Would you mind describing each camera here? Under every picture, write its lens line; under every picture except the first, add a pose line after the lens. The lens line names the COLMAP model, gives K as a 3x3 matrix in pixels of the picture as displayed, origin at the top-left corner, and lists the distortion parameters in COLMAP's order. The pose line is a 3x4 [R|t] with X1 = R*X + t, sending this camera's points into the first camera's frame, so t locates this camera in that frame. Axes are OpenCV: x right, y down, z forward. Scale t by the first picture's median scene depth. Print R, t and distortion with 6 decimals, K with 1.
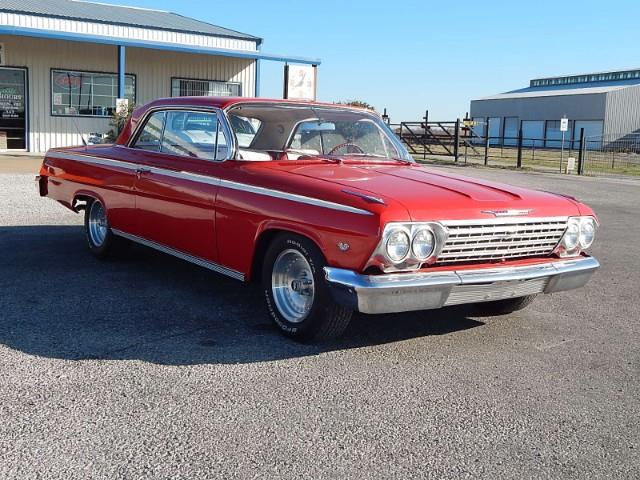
lens RADIAL K [[794.0, 0, 320.0], [0, 794.0, 240.0], [0, 0, 1]] dist [-0.005590, -0.035881]
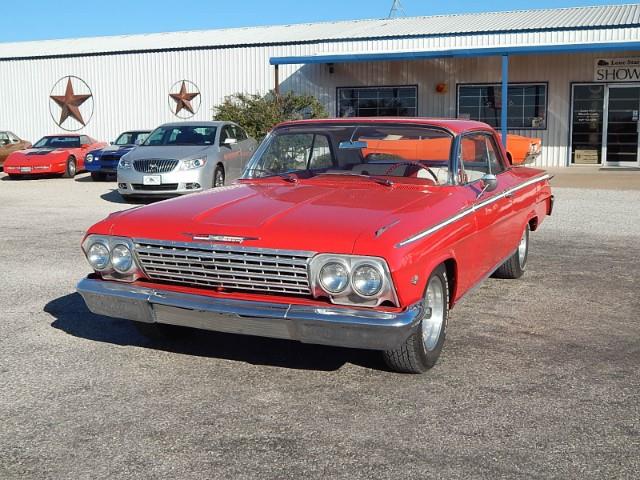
lens RADIAL K [[794.0, 0, 320.0], [0, 794.0, 240.0], [0, 0, 1]] dist [-0.005590, -0.035881]
pose [[0.486211, 0.082934, -0.869897, 0.956023], [-0.099121, 0.994295, 0.039392, -0.069811], [0.868202, 0.067072, 0.491658, 0.566705]]
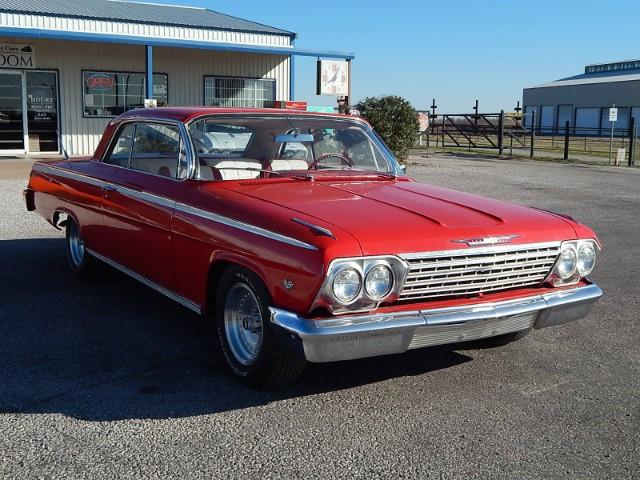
lens RADIAL K [[794.0, 0, 320.0], [0, 794.0, 240.0], [0, 0, 1]] dist [-0.005590, -0.035881]
pose [[0.997609, -0.010687, -0.068283, 0.100964], [0.011410, 0.999883, 0.010214, -0.040142], [0.068166, -0.010969, 0.997614, 0.103857]]
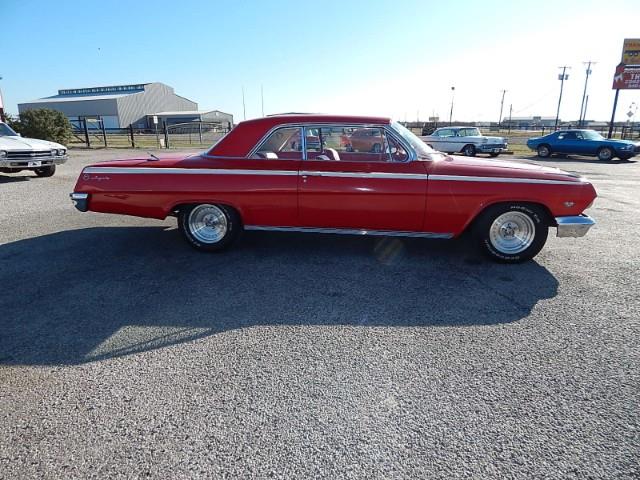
lens RADIAL K [[424.8, 0, 320.1], [0, 424.8, 239.6], [0, 0, 1]] dist [-0.005014, -0.003522]
pose [[0.677885, -0.226497, 0.699407, -0.841477], [0.127688, 0.973172, 0.191395, -0.136375], [-0.723994, -0.040438, 0.688620, 0.597847]]
